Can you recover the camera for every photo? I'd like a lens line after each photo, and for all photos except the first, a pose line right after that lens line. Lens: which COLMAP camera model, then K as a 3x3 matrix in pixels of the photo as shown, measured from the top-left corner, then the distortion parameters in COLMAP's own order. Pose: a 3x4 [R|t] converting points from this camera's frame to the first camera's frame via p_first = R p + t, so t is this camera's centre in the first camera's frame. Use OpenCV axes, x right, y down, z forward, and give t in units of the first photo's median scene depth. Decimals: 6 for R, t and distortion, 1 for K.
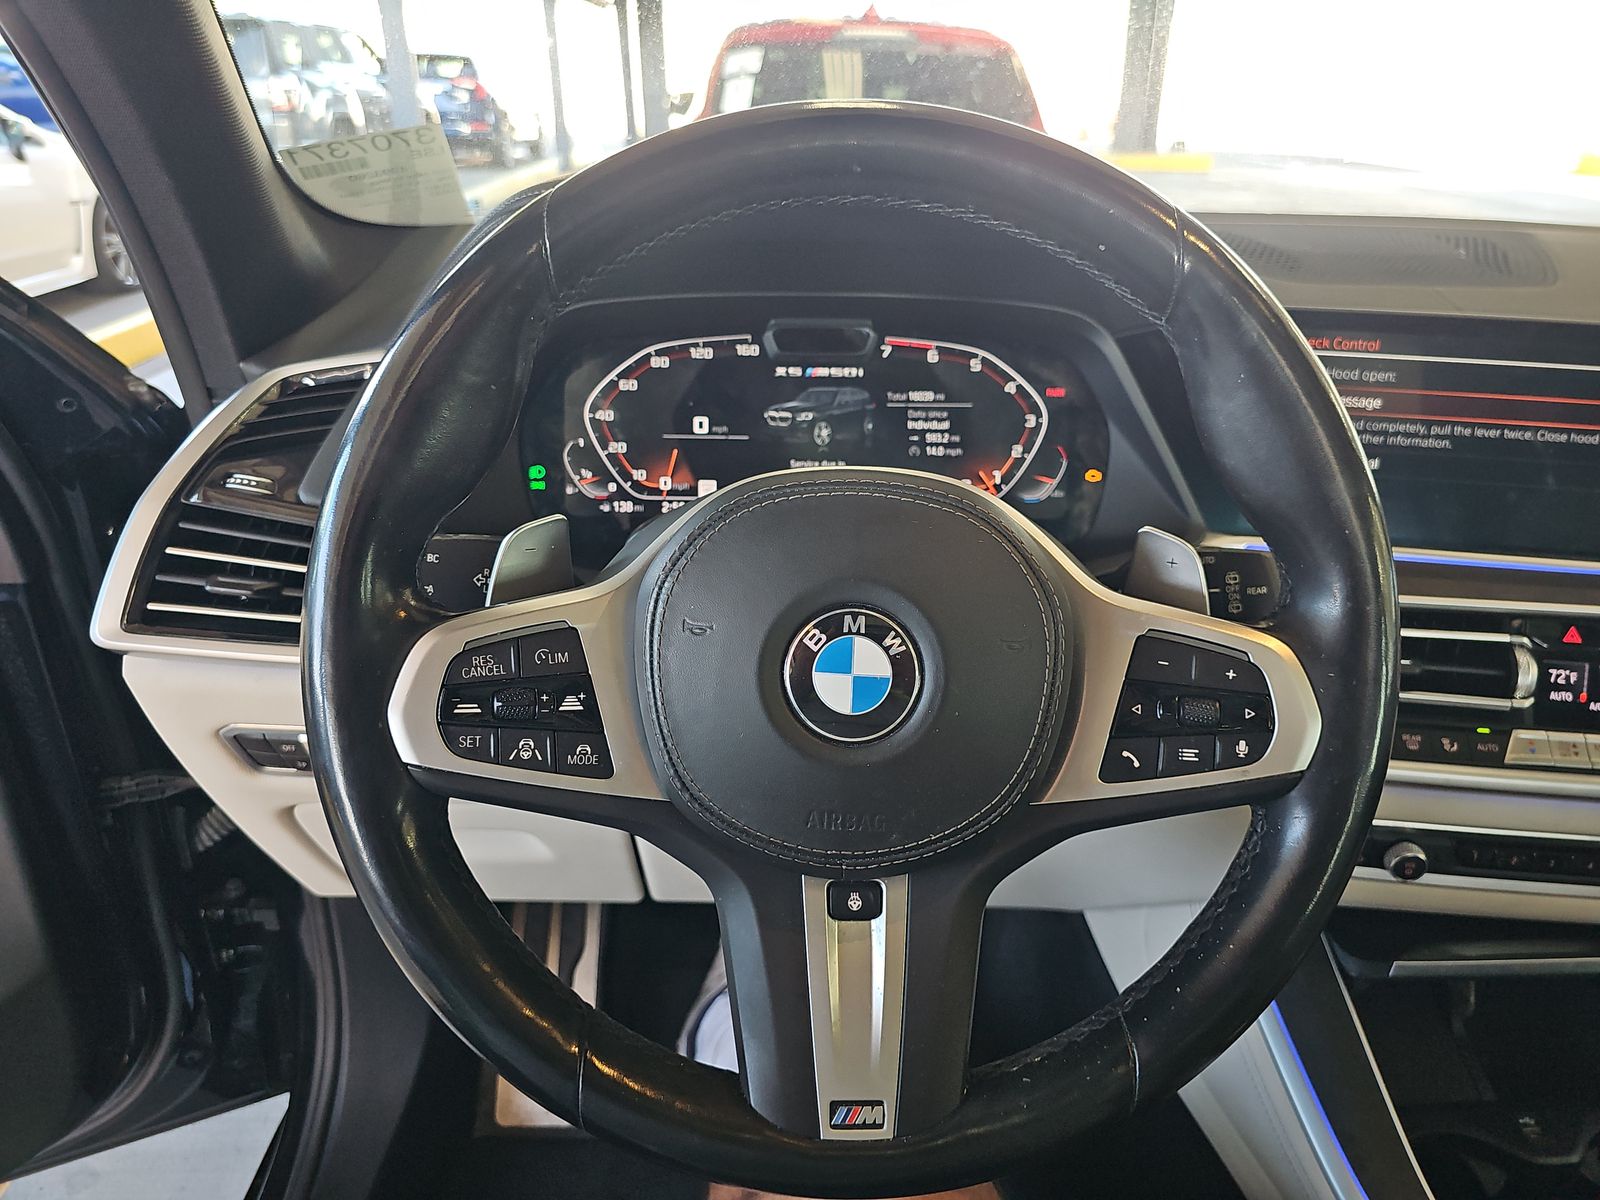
lens RADIAL K [[1070.1, 0, 800.0], [0, 1070.1, 600.0], [0, 0, 1]] dist [0.103571, -0.161626]
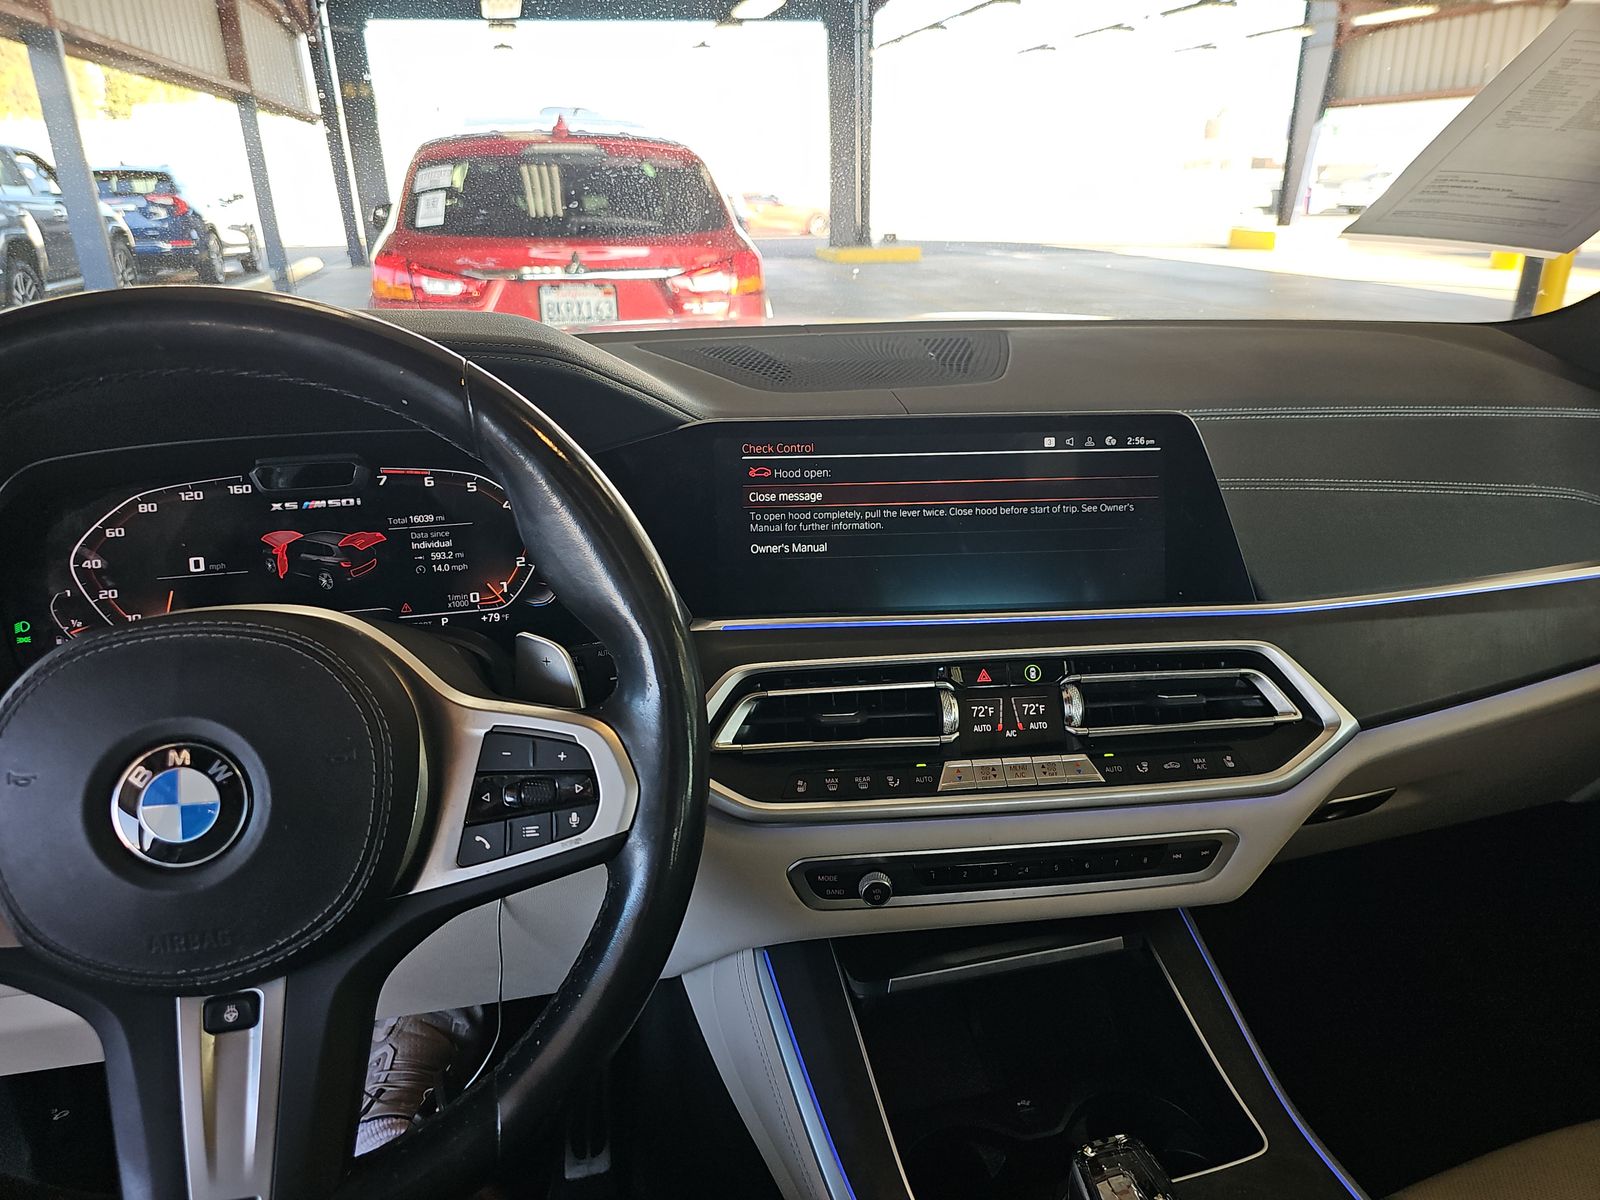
lens RADIAL K [[1076.1, 0, 800.0], [0, 1076.1, 600.0], [0, 0, 1]] dist [0.002613, -0.005579]
pose [[0.973235, -0.098138, 0.207804, 0.258013], [0.114118, 0.991250, -0.066331, 0.004763], [-0.199476, 0.088270, 0.975919, -0.118029]]
